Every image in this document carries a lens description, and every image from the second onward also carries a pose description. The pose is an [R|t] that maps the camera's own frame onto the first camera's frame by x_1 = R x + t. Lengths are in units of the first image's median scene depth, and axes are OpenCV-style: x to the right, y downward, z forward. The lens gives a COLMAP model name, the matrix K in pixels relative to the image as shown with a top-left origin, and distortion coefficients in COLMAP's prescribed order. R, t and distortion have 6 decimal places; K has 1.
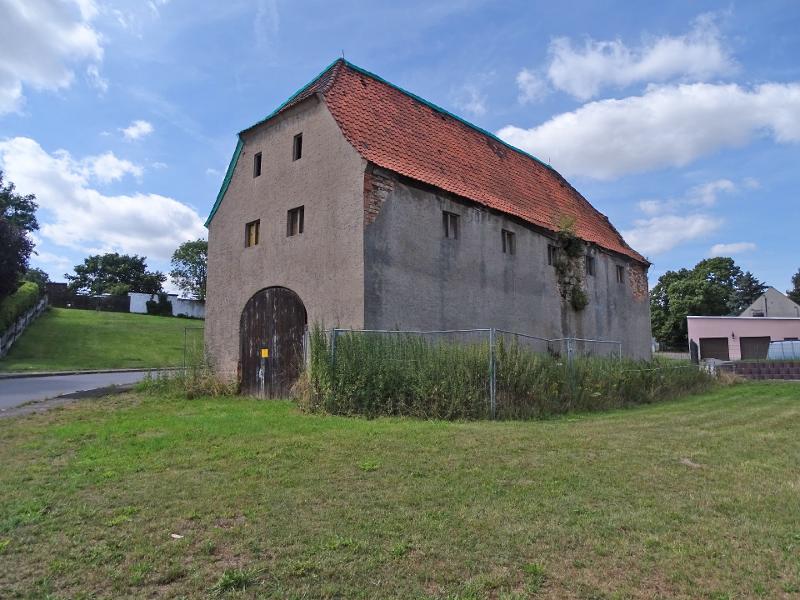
lens RADIAL K [[567.9, 0, 402.1], [0, 567.9, 299.3], [0, 0, 1]] dist [-0.002052, 0.006740]
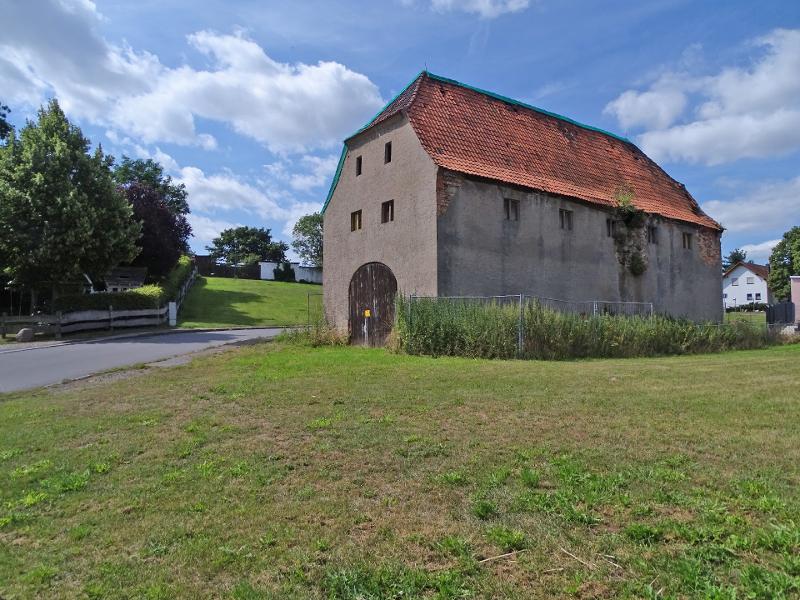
lens RADIAL K [[567.9, 0, 400.6], [0, 567.9, 299.1], [0, 0, 1]] dist [-0.002052, 0.006740]
pose [[0.980523, -0.006580, -0.196296, 0.085057], [0.019767, 0.997670, 0.065295, -0.020648], [0.195409, -0.067903, 0.978368, -0.249104]]
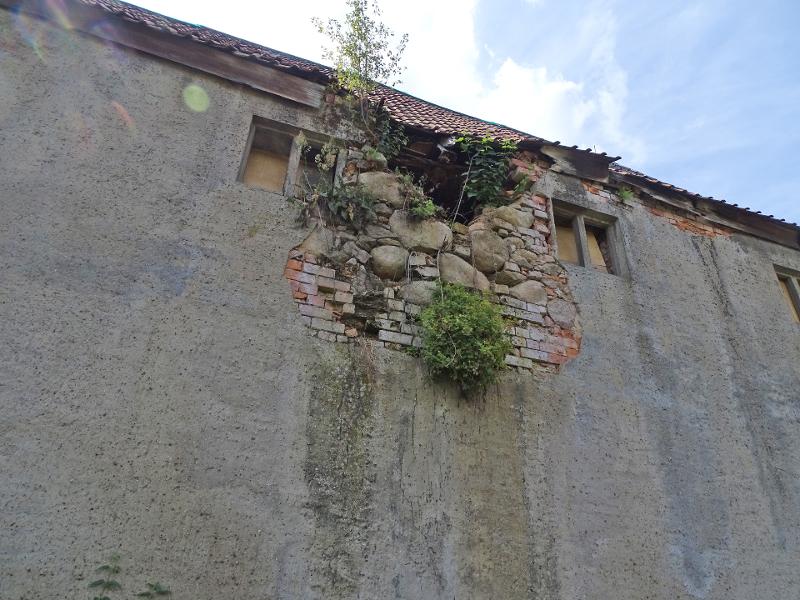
lens RADIAL K [[567.9, 0, 402.1], [0, 567.9, 299.7], [0, 0, 1]] dist [-0.002052, 0.006740]
pose [[0.896034, -0.207853, -0.392327, 0.454776], [0.025414, 0.906210, -0.422064, 0.087210], [0.443258, 0.368213, 0.817277, 1.004229]]
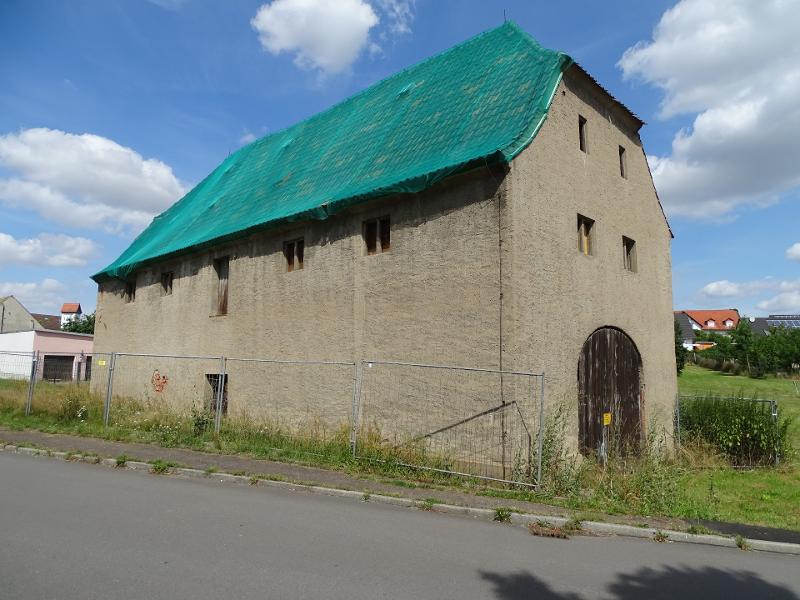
lens RADIAL K [[567.9, 0, 404.0], [0, 567.9, 300.9], [0, 0, 1]] dist [-0.002052, 0.006740]
pose [[-0.016902, 0.130048, 0.991364, -0.898085], [-0.133106, 0.982388, -0.131140, 0.072352], [-0.990958, -0.134173, 0.000706, 1.194642]]
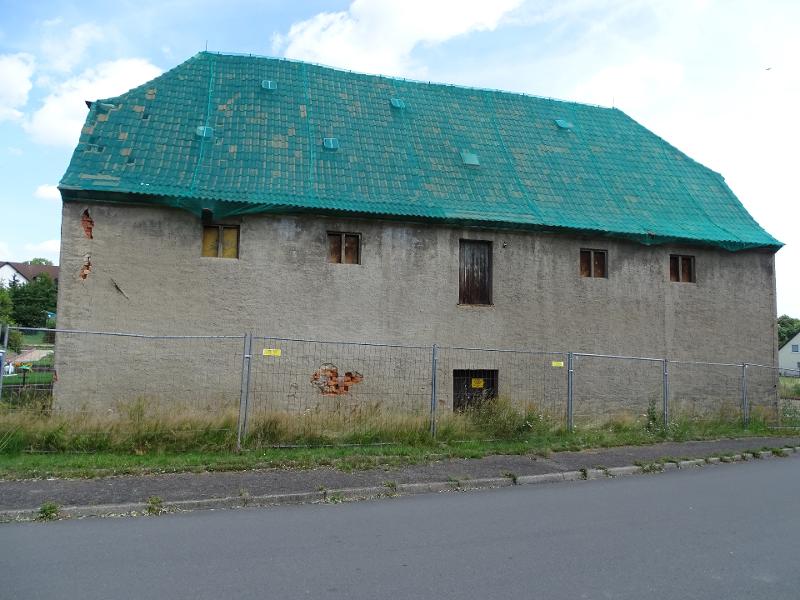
lens RADIAL K [[567.9, 0, 403.3], [0, 567.9, 300.4], [0, 0, 1]] dist [-0.002052, 0.006740]
pose [[-0.859315, 0.030792, 0.510518, -0.327905], [-0.079356, 0.978070, -0.192567, 0.173758], [-0.505252, -0.205988, -0.838027, 2.209422]]
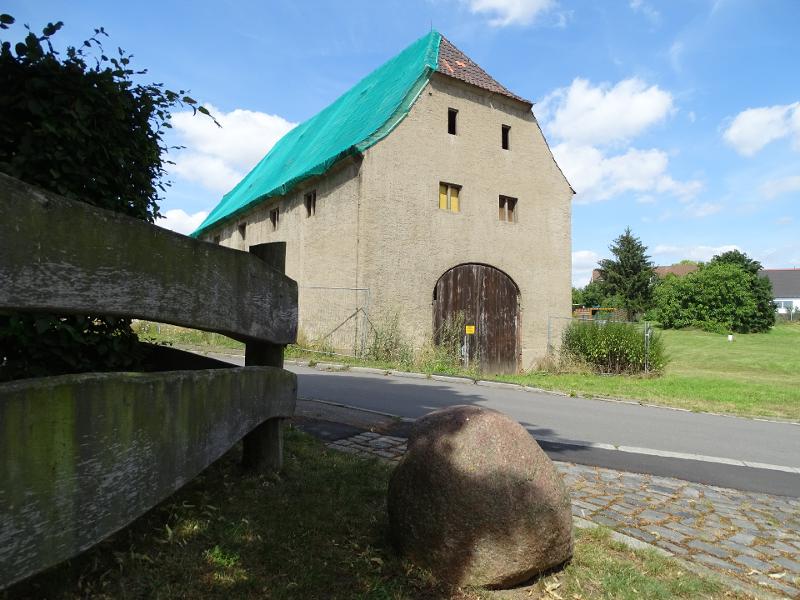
lens RADIAL K [[567.9, 0, 402.4], [0, 567.9, 301.1], [0, 0, 1]] dist [-0.002052, 0.006740]
pose [[0.208371, 0.067194, 0.975739, -1.149722], [-0.136383, 0.989886, -0.039043, 0.094233], [-0.968494, -0.124939, 0.215428, 0.855976]]
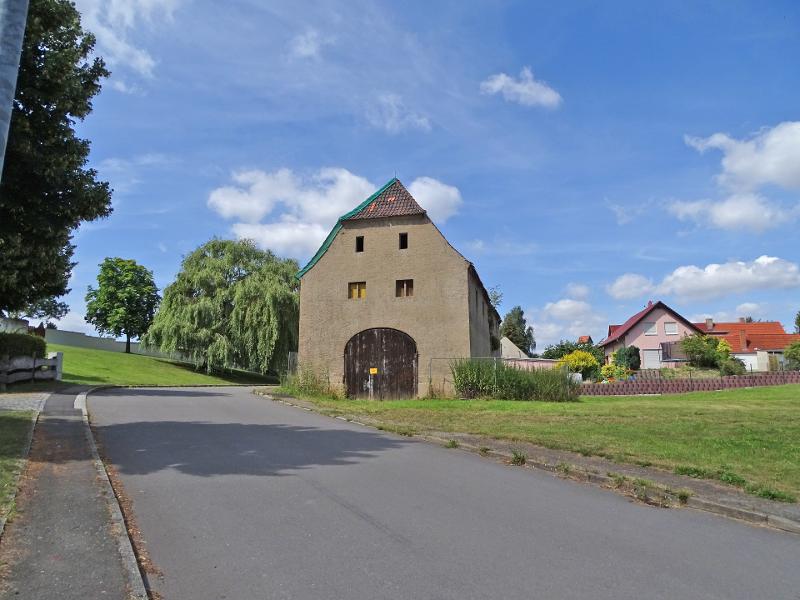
lens RADIAL K [[567.9, 0, 400.5], [0, 567.9, 294.2], [0, 0, 1]] dist [-0.002052, 0.006740]
pose [[0.871328, 0.090163, 0.482346, -0.878475], [-0.059672, 0.995148, -0.078225, 0.004185], [-0.487059, 0.039377, 0.872481, -0.351941]]
